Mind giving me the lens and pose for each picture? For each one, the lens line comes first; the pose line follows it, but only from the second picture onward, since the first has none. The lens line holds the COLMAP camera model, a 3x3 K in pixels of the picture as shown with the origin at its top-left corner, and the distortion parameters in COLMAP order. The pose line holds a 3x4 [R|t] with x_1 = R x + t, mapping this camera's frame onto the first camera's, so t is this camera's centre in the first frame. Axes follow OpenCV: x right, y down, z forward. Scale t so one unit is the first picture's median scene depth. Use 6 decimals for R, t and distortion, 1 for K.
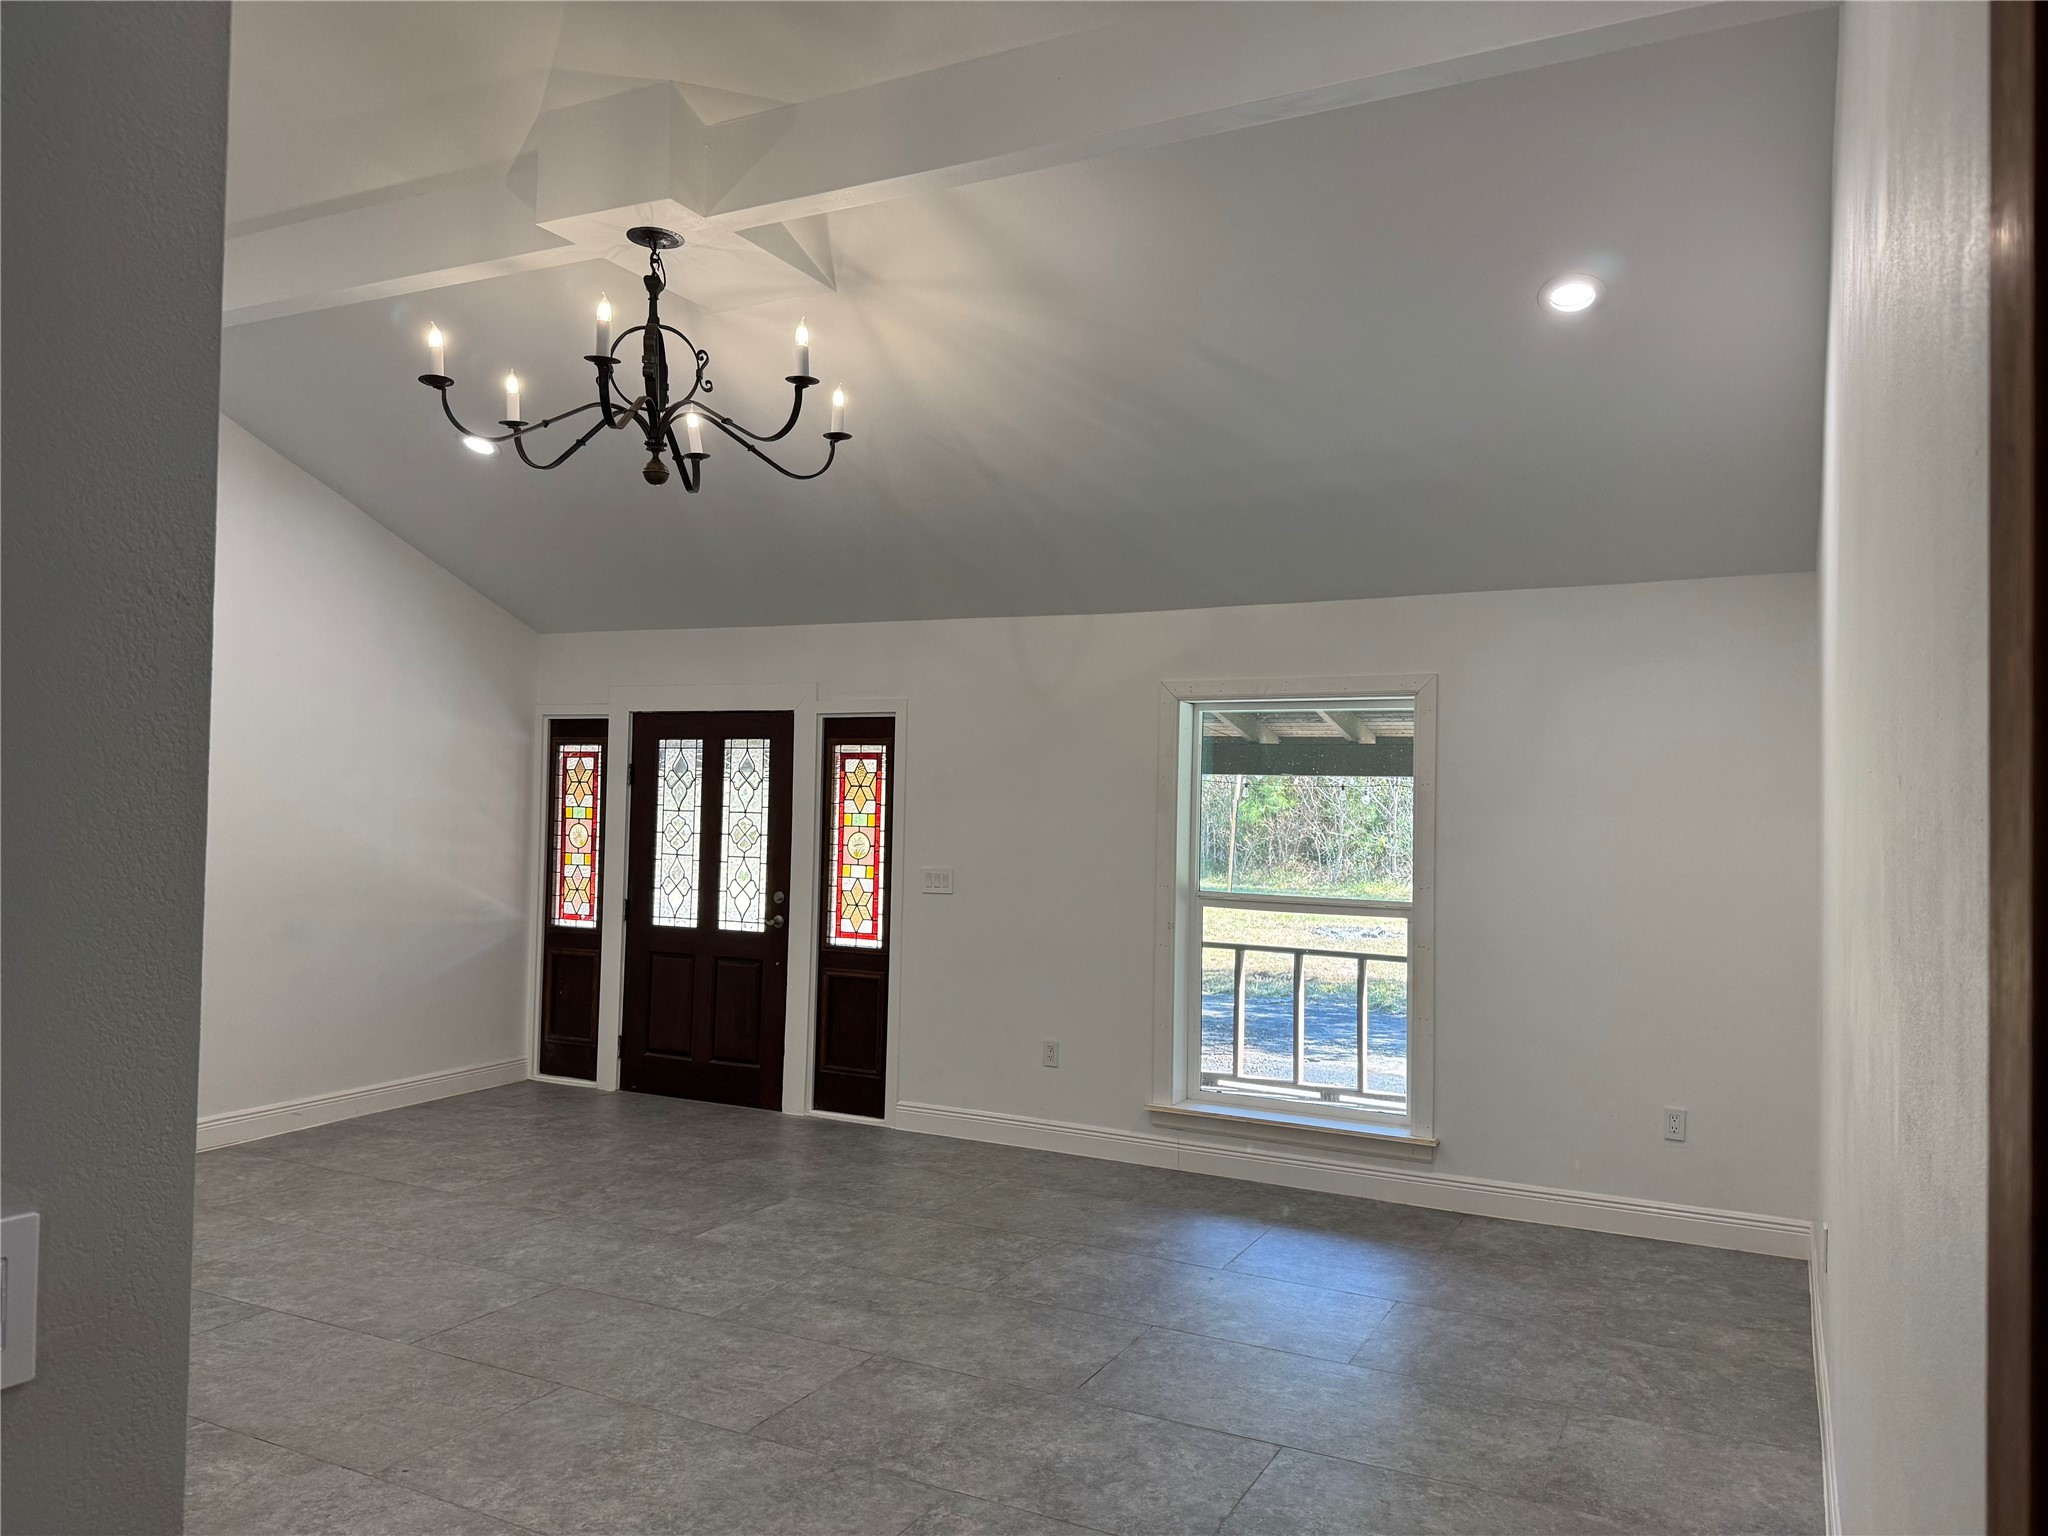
lens RADIAL K [[1435.1, 0, 1028.0], [0, 1435.1, 771.3], [0, 0, 1]] dist [0.007509, 0.001581]
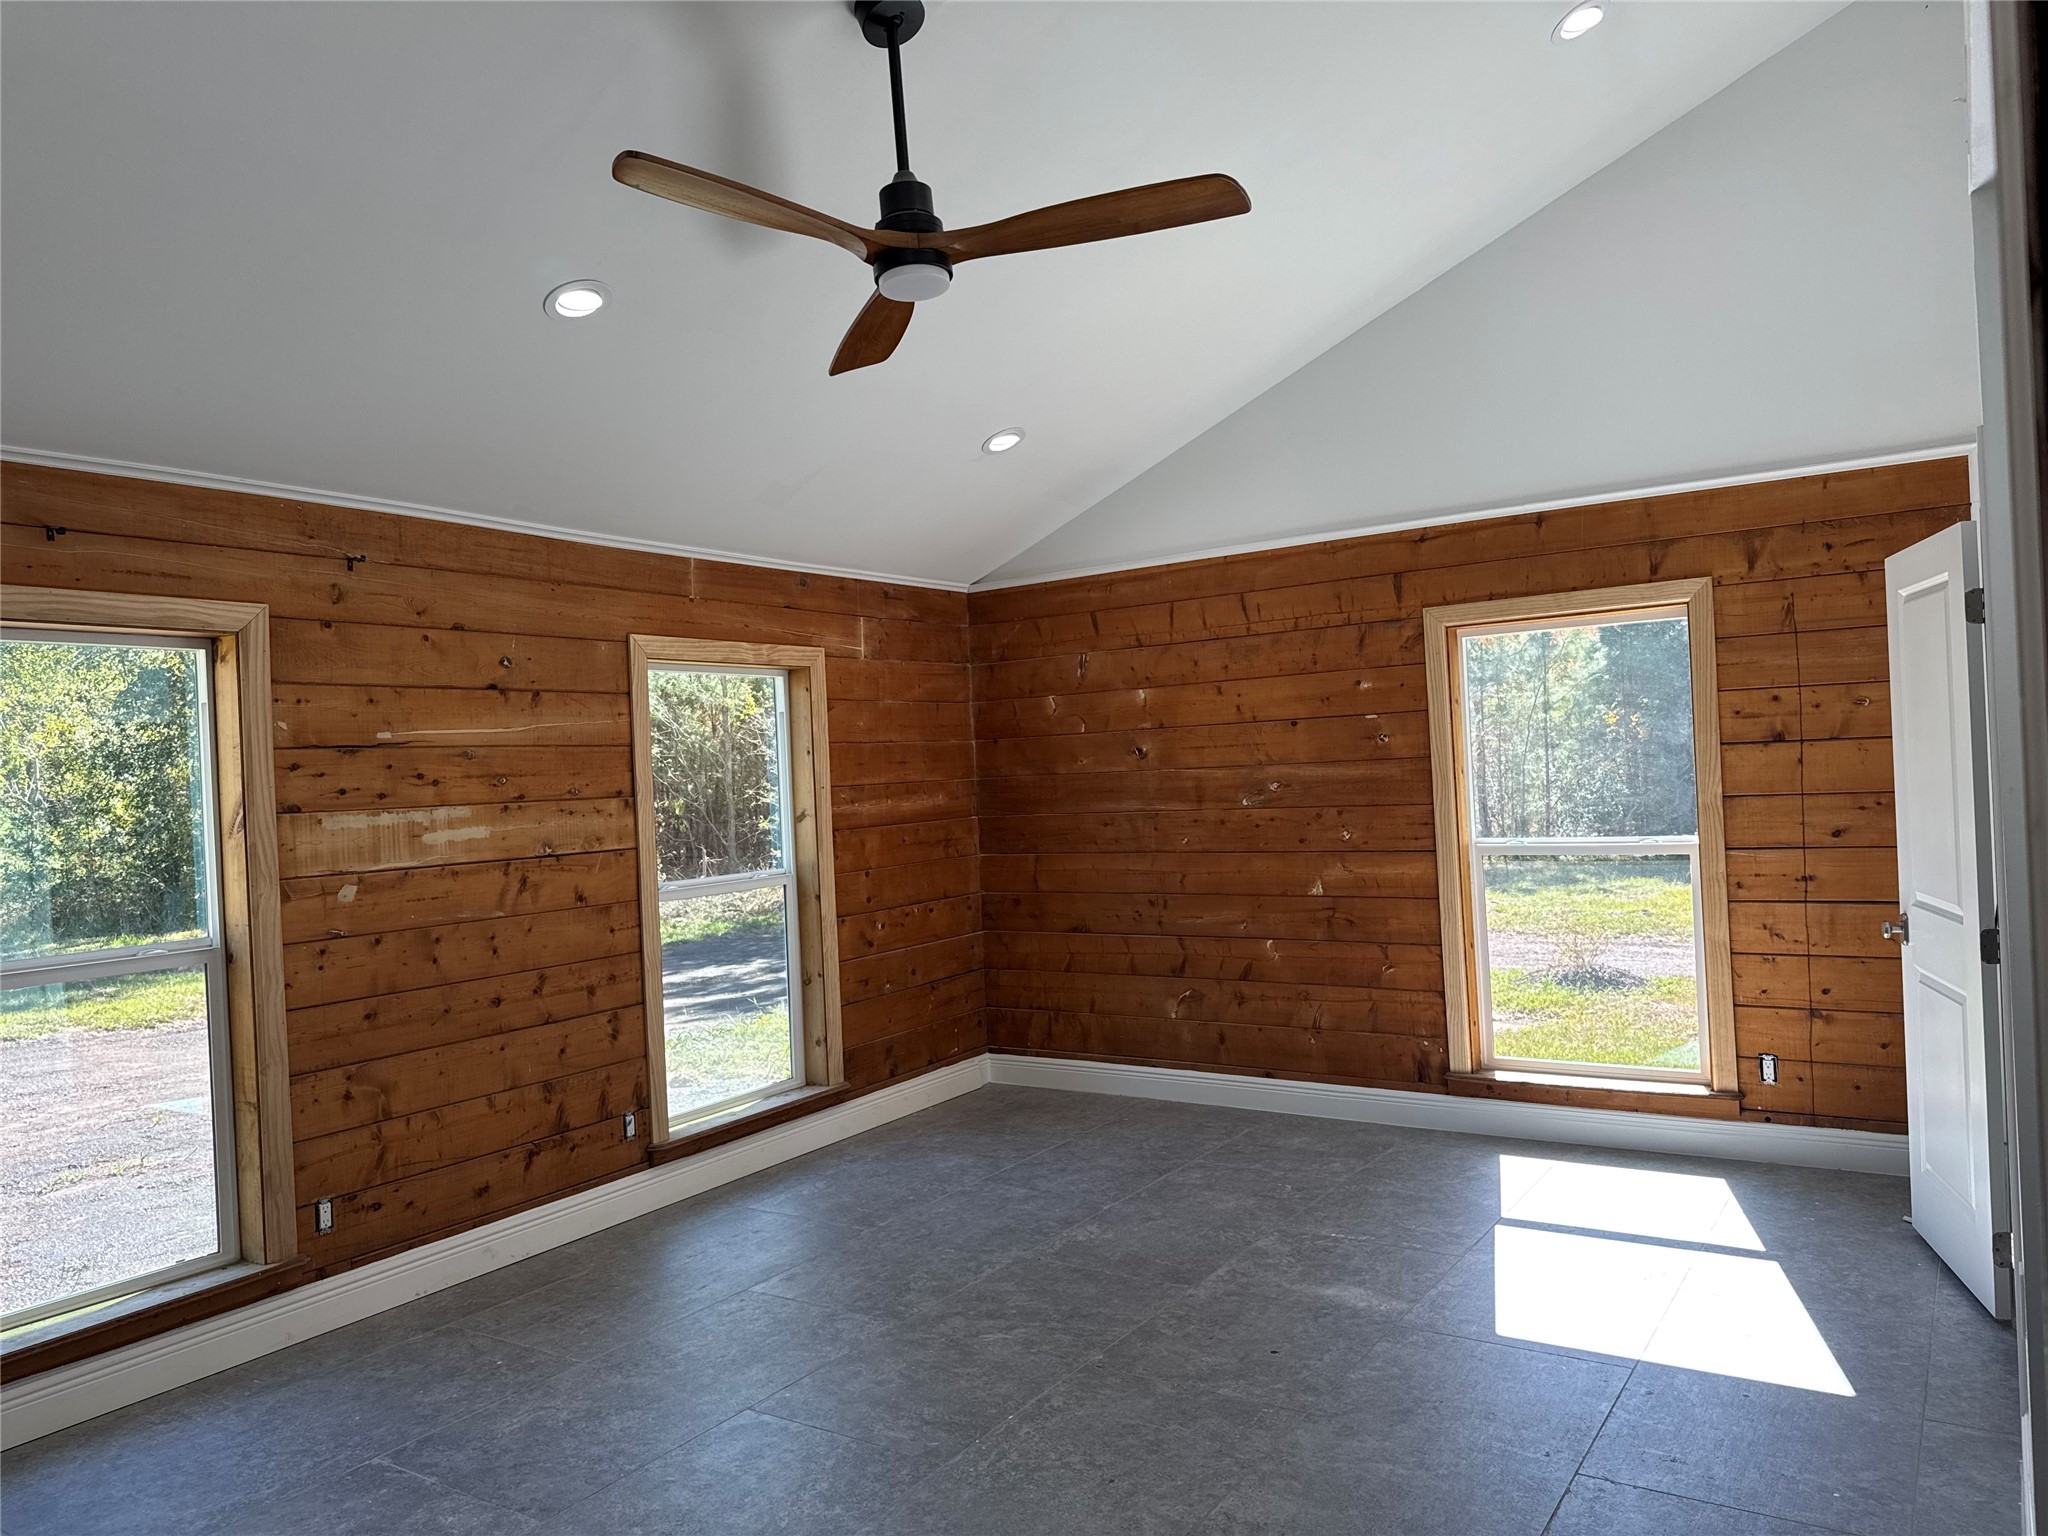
lens RADIAL K [[1435.1, 0, 1027.7], [0, 1435.1, 765.2], [0, 0, 1]] dist [0.007509, 0.001581]
pose [[-0.104744, -0.006200, -0.994480, 0.390168], [0.064475, 0.997834, -0.013011, 0.035281], [0.992407, -0.065482, -0.104117, 1.112980]]
